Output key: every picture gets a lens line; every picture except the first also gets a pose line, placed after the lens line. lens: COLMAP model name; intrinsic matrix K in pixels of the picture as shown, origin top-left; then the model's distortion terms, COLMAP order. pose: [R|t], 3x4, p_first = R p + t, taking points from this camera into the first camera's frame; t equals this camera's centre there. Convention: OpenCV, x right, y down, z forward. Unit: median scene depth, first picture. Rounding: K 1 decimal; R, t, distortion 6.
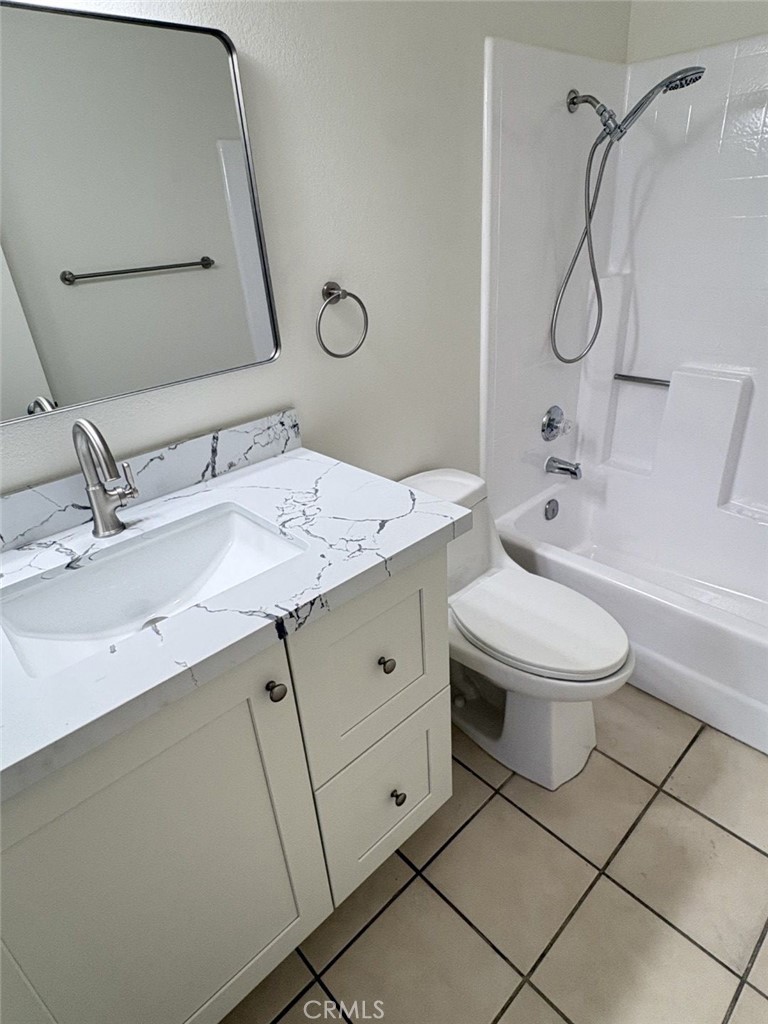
lens RADIAL K [[573.4, 0, 386.0], [0, 573.4, 509.5], [0, 0, 1]] dist [-0.003917, 0.002908]
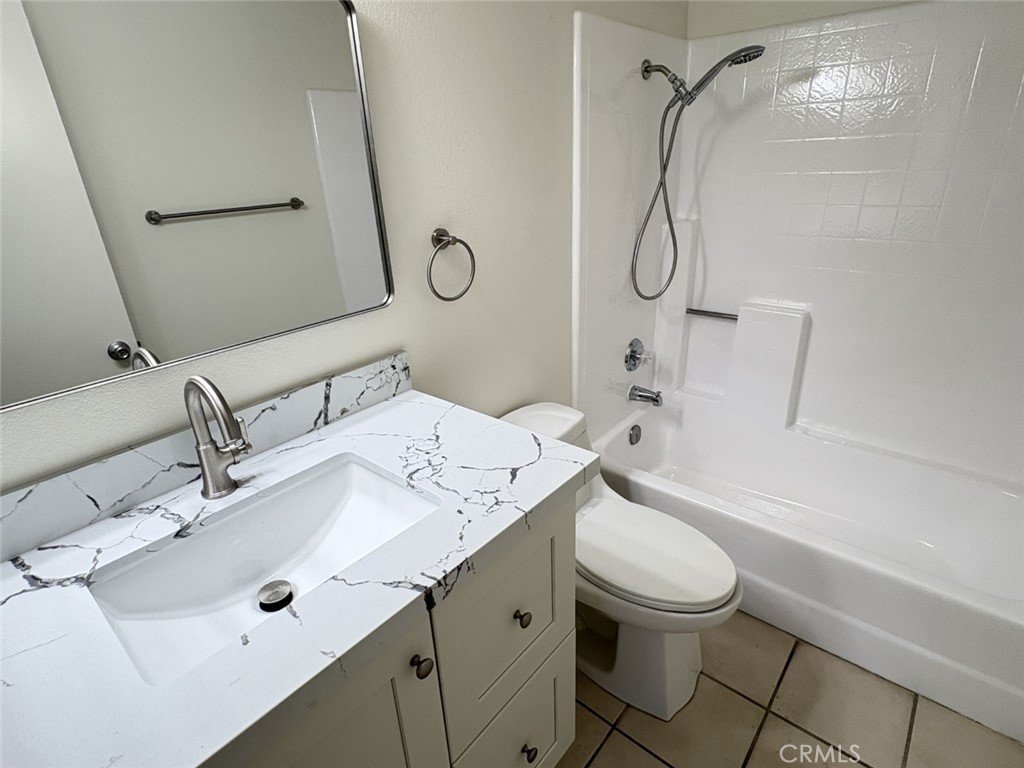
lens RADIAL K [[538.0, 0, 511.6], [0, 538.0, 386.7], [0, 0, 1]] dist [-0.006303, 0.004108]
pose [[0.993448, -0.024007, 0.111737, -0.079295], [0.032171, 0.996897, -0.071841, -0.040295], [-0.109666, 0.074965, 0.991138, 0.051564]]
